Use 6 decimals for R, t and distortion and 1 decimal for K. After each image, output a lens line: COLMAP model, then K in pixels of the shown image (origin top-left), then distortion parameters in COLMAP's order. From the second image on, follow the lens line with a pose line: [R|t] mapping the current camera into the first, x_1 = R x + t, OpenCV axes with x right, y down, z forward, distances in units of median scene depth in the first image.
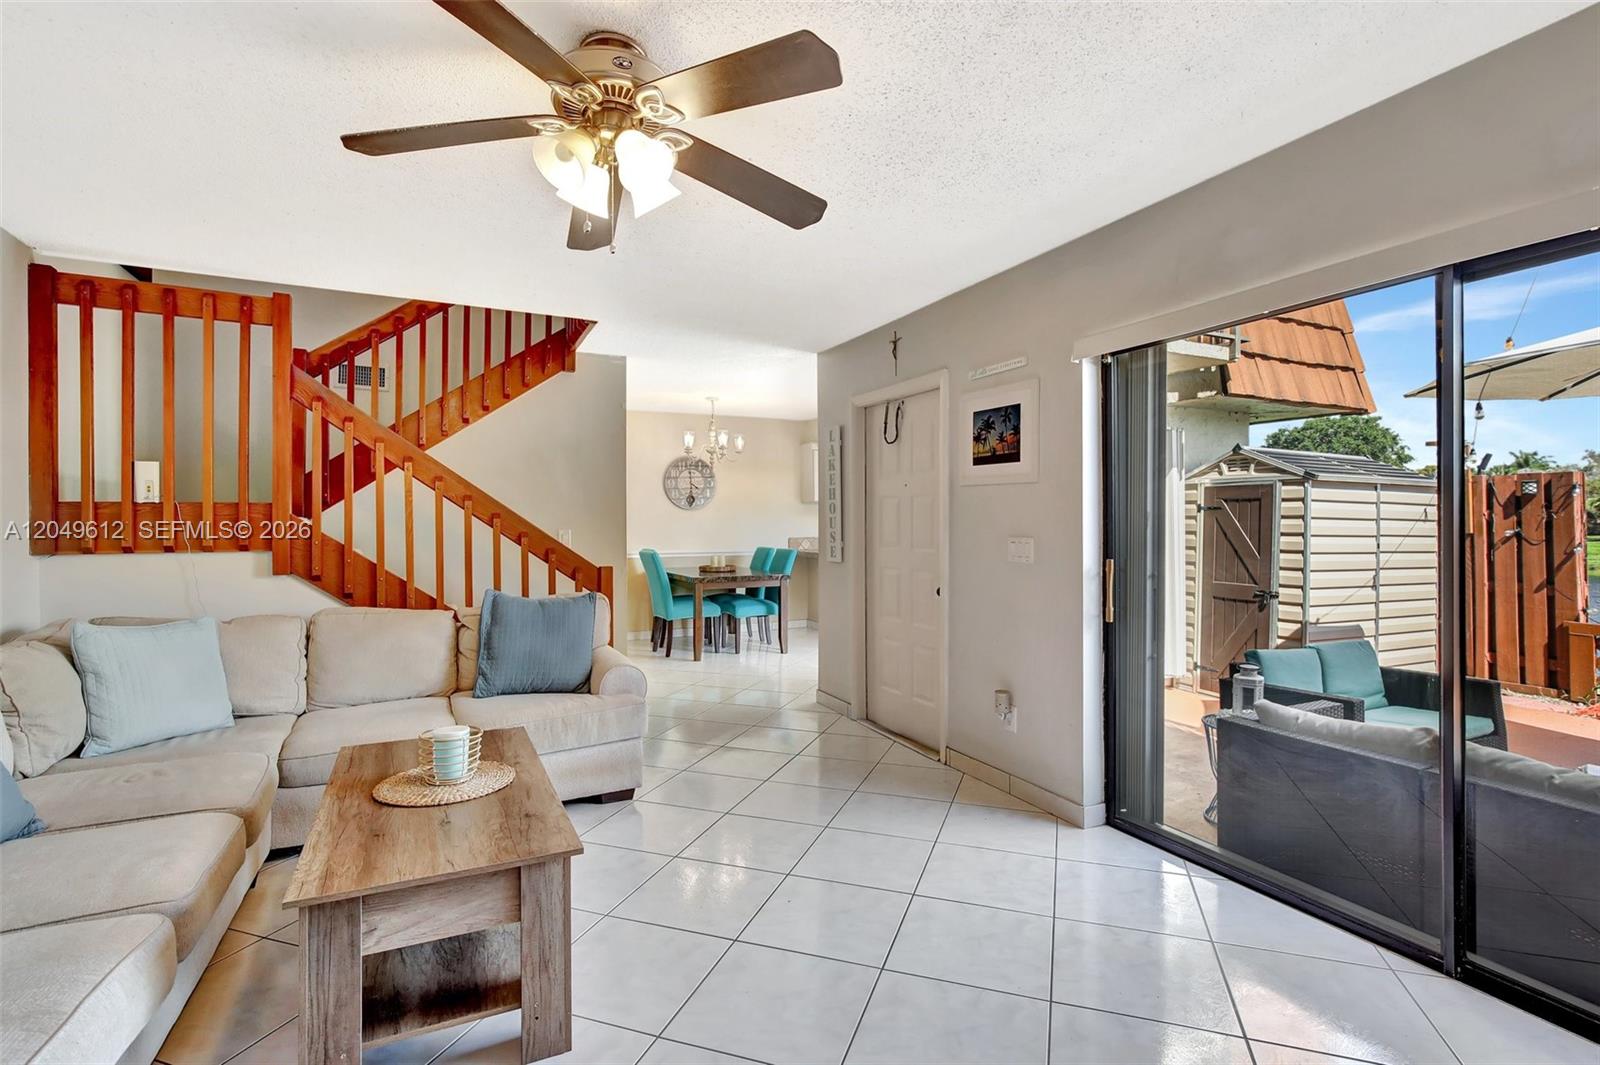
lens RADIAL K [[723.0, 0, 831.9], [0, 723.0, 533.0], [0, 0, 1]] dist [-0.017813, -0.000321]
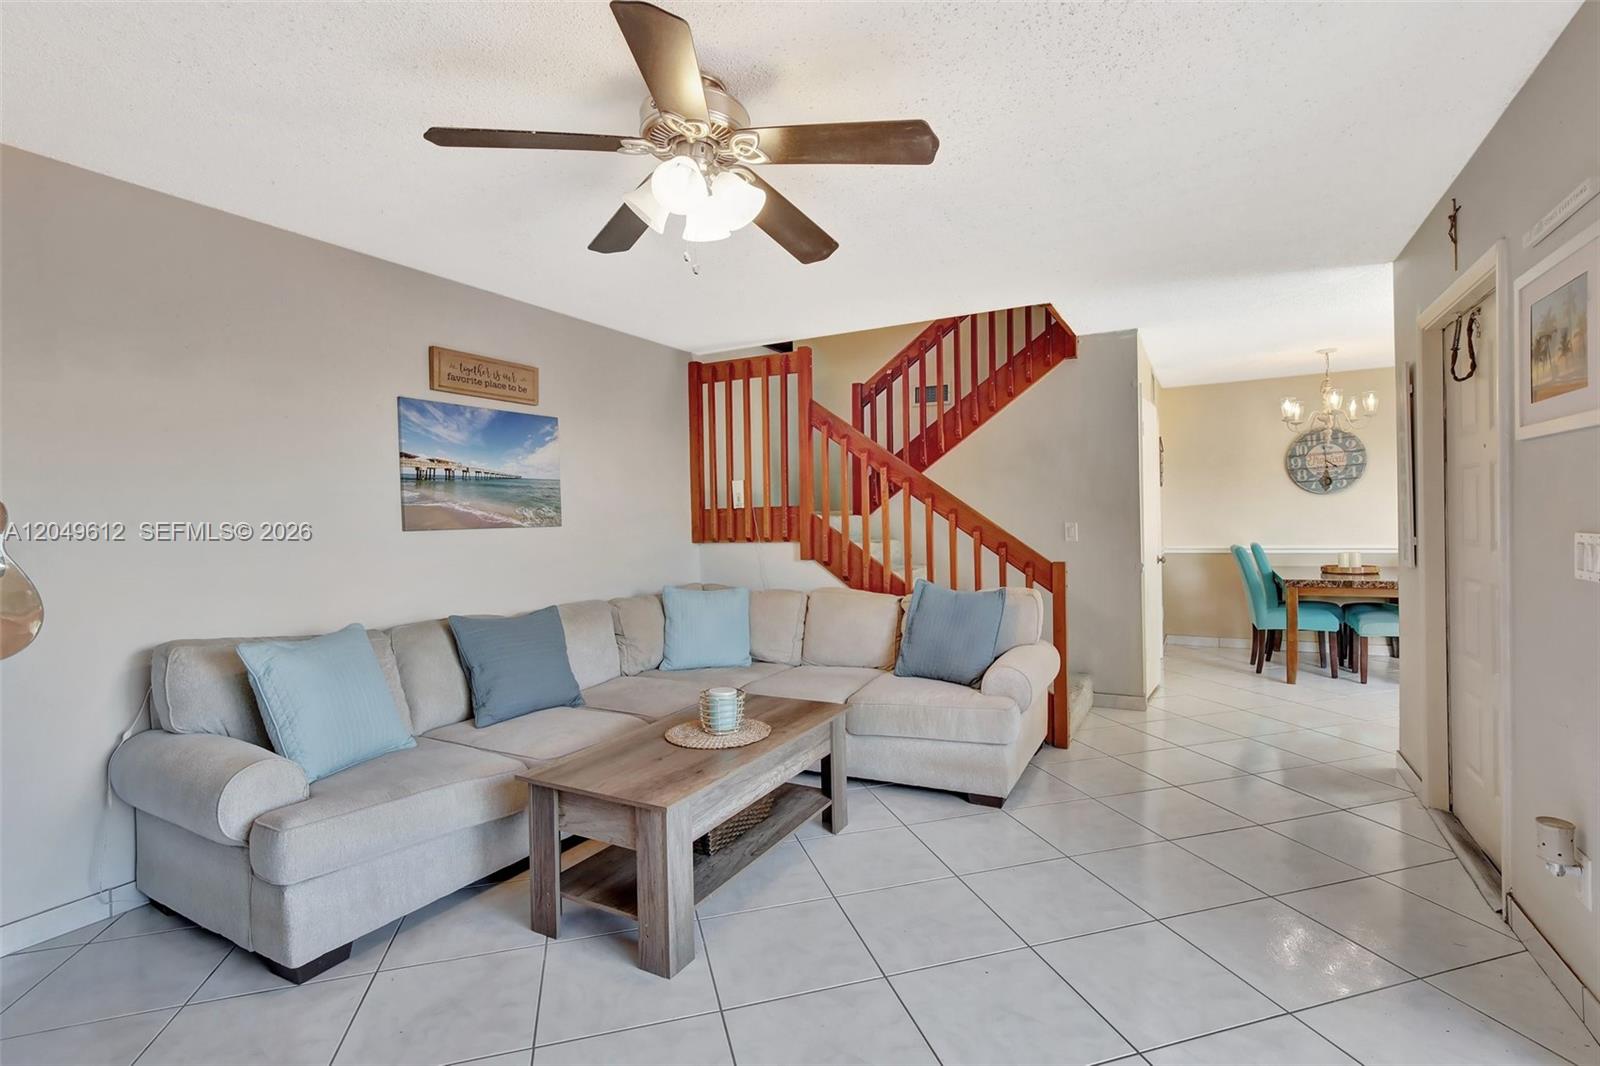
lens RADIAL K [[723.0, 0, 831.9], [0, 723.0, 533.5], [0, 0, 1]] dist [-0.017813, -0.000321]
pose [[0.578110, 0.003014, -0.815953, 0.332280], [0.008384, 0.999918, 0.009634, -0.002806], [0.815916, -0.012410, 0.578038, 0.251403]]
